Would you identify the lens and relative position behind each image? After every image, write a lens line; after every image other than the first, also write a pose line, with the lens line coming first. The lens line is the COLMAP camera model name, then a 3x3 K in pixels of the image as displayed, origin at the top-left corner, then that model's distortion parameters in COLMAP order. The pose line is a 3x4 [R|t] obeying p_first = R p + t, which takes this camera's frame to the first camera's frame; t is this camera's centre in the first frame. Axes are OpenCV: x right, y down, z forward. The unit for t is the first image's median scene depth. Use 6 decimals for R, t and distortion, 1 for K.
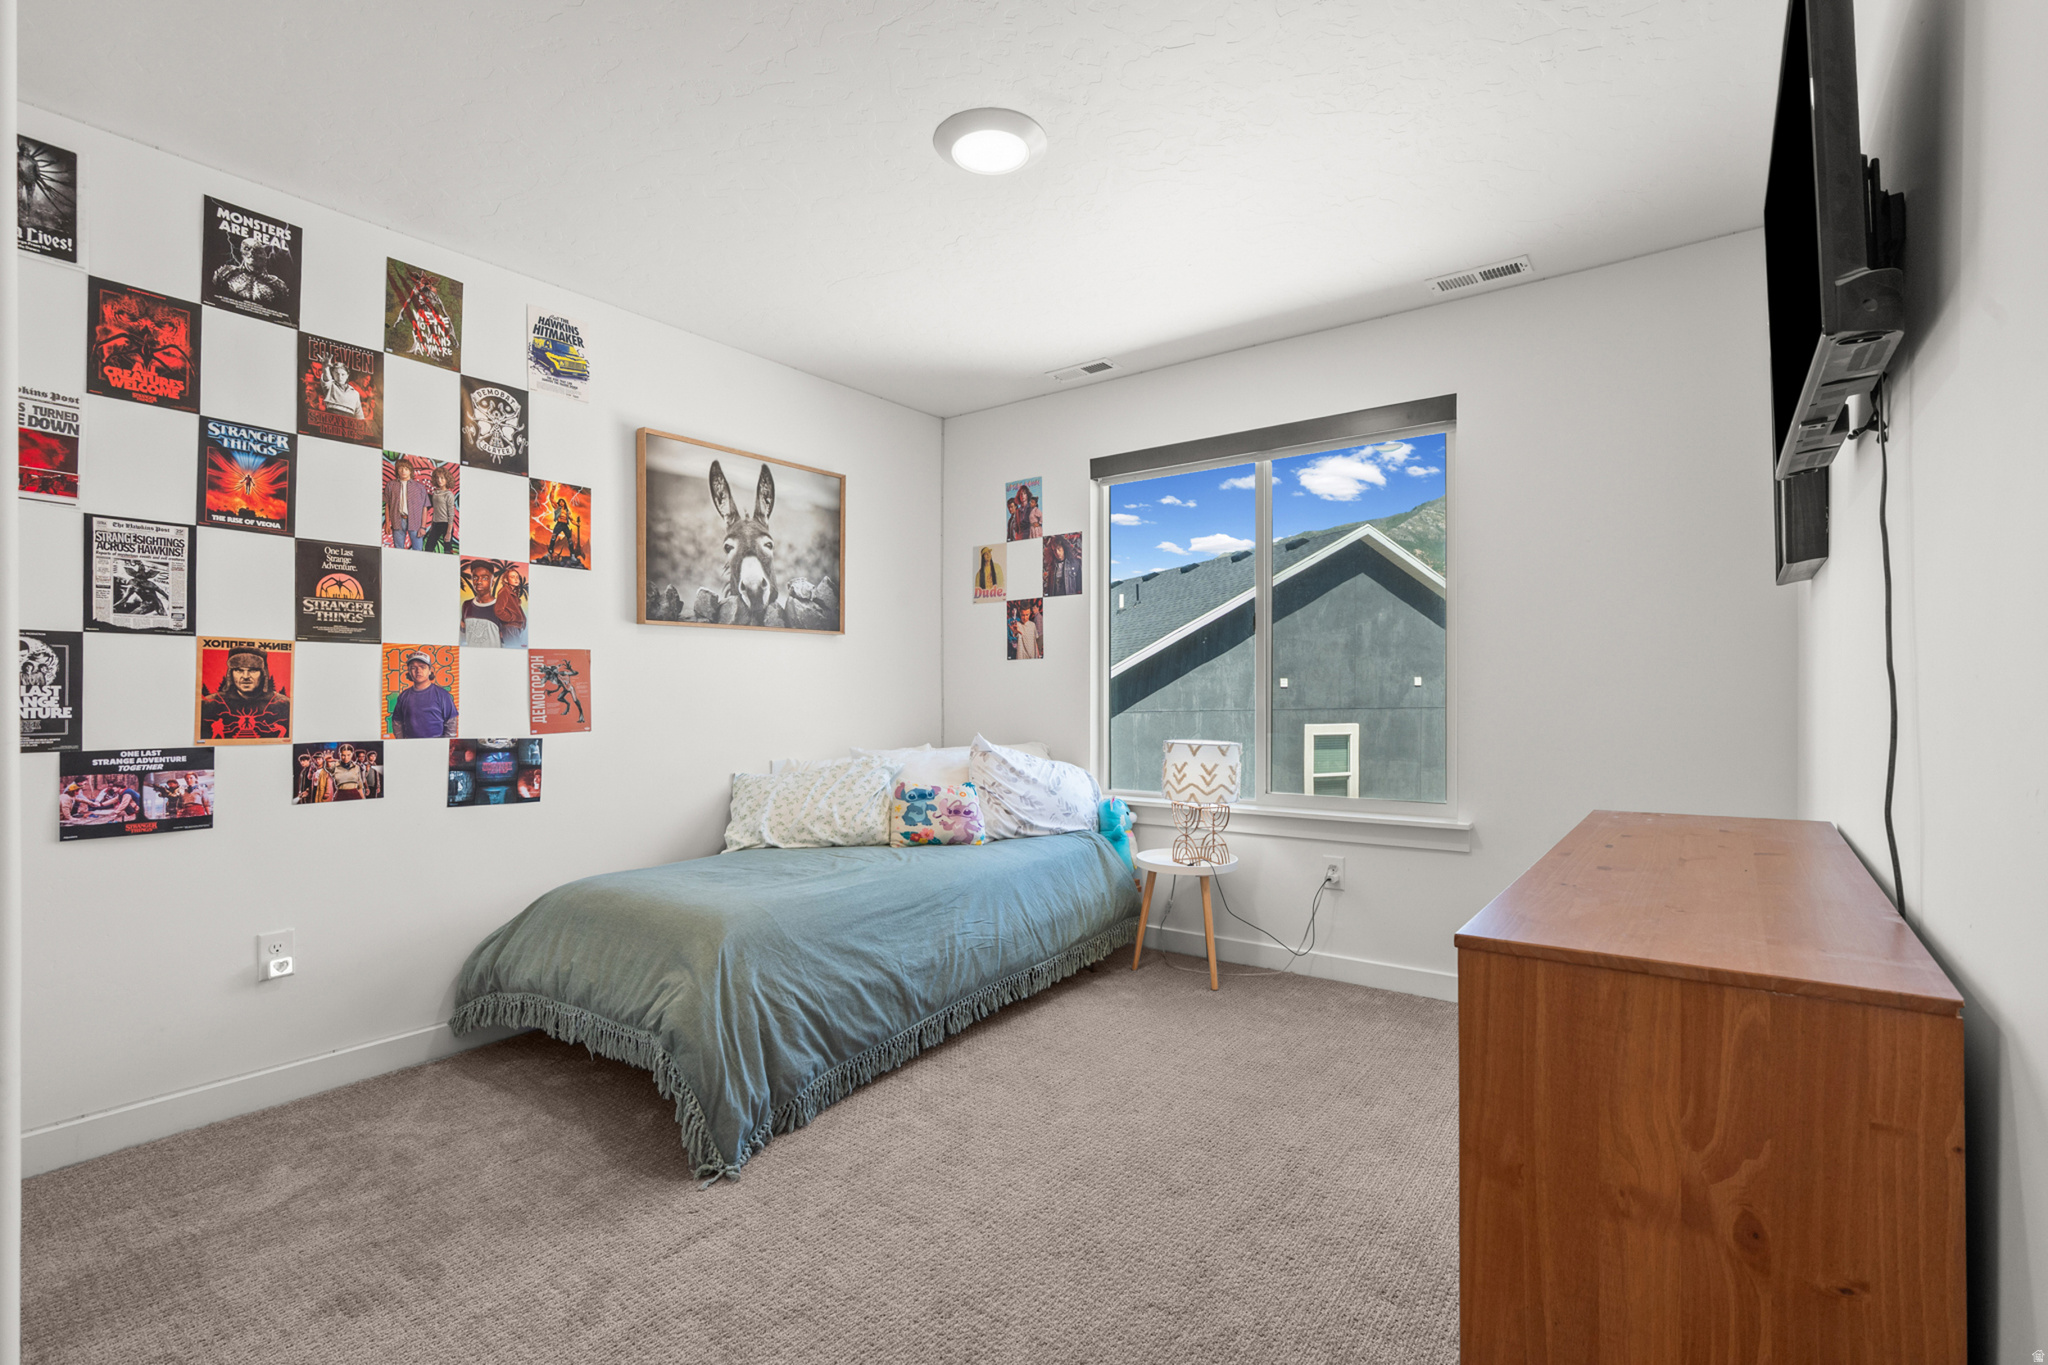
lens RADIAL K [[932.6, 0, 1015.5], [0, 932.6, 670.3], [0, 0, 1]] dist [0.001842, -0.000656]
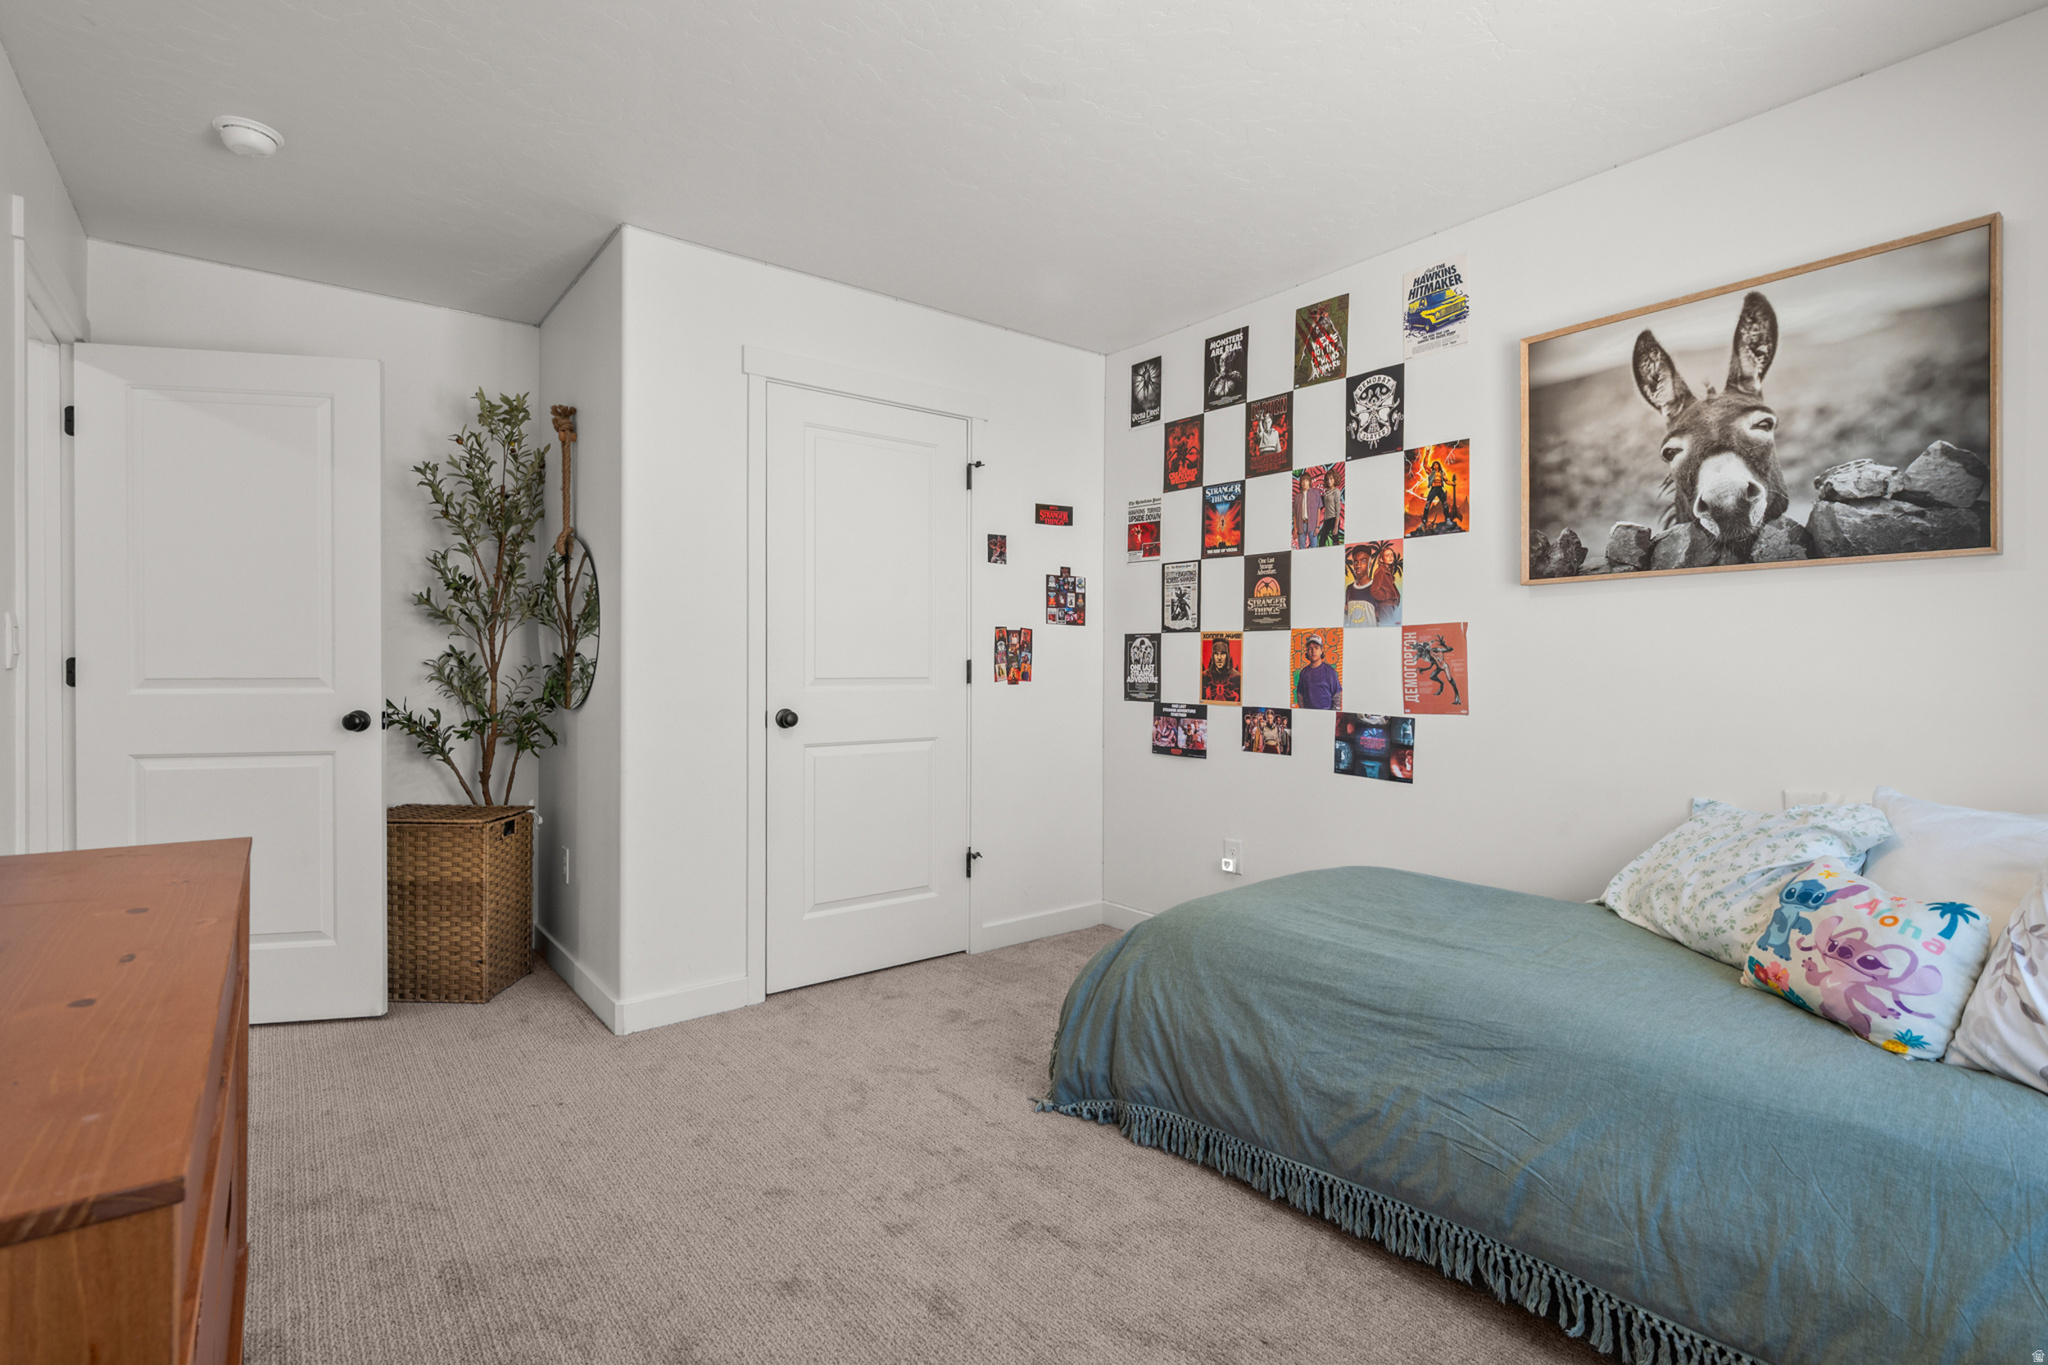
lens RADIAL K [[939.5, 0, 1018.7], [0, 939.5, 651.6], [0, 0, 1]] dist [-0.001872, -0.001388]
pose [[-0.257888, -0.011696, -0.966104, 0.557118], [0.021068, 0.999621, -0.017726, 0.013472], [0.965945, -0.024926, -0.257544, 0.899358]]
